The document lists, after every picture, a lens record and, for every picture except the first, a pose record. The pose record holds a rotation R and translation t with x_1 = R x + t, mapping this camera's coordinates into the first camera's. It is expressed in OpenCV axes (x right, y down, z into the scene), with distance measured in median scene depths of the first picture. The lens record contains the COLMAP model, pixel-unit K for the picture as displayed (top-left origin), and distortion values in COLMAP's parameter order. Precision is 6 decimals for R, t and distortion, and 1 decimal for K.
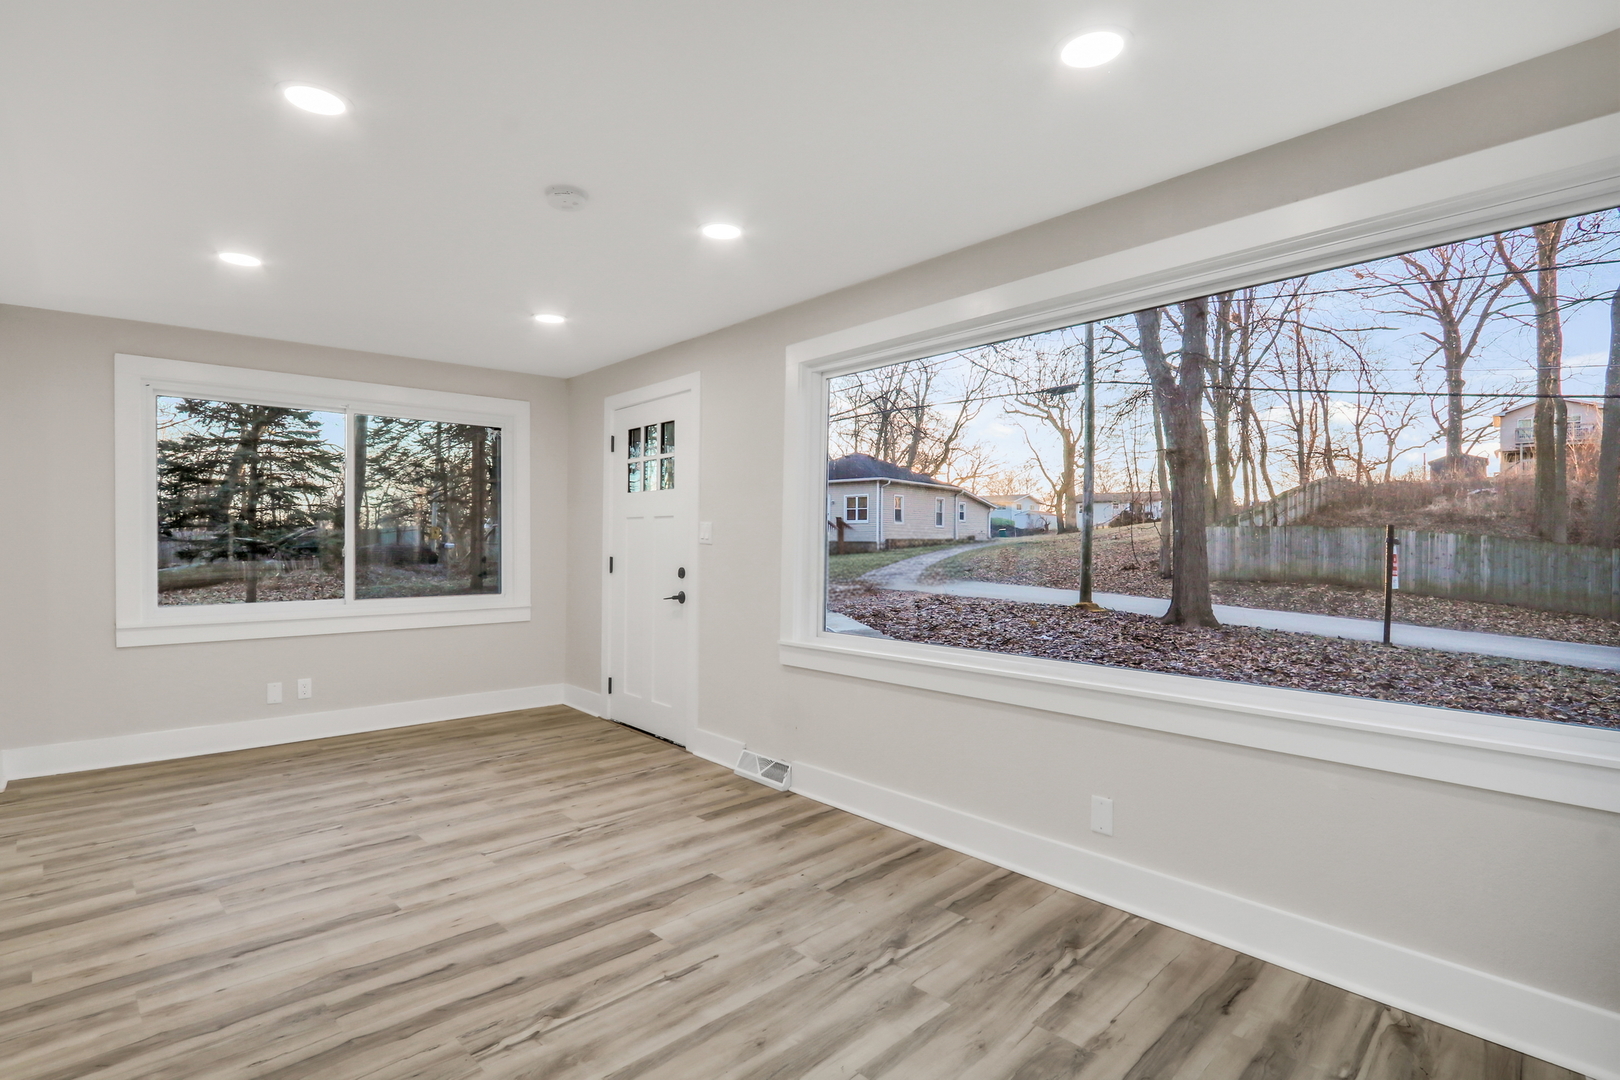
lens RADIAL K [[816.7, 0, 799.0], [0, 816.7, 546.5], [0, 0, 1]] dist [-0.024003, 0.006538]
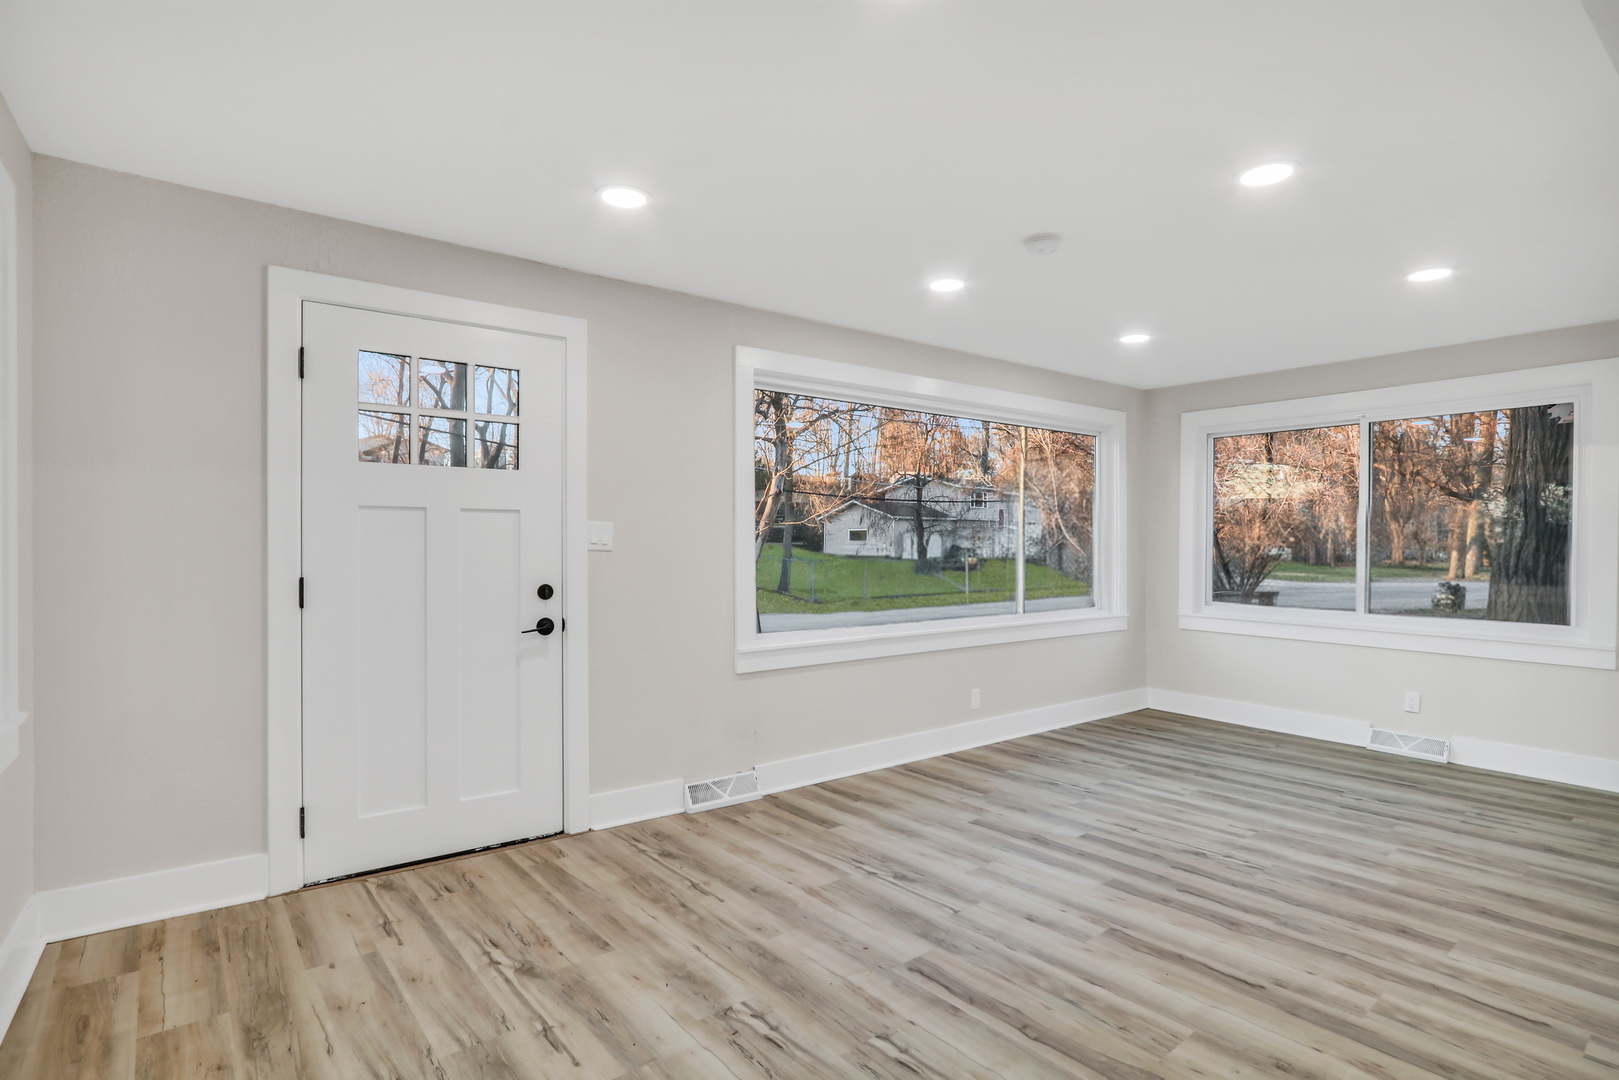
lens RADIAL K [[816.2, 0, 807.5], [0, 816.2, 547.6], [0, 0, 1]] dist [-0.024003, 0.006538]
pose [[0.056991, -0.008337, 0.998340, -1.194610], [0.002650, 0.999963, 0.008199, -0.016091], [-0.998371, 0.002178, 0.057011, 1.052295]]
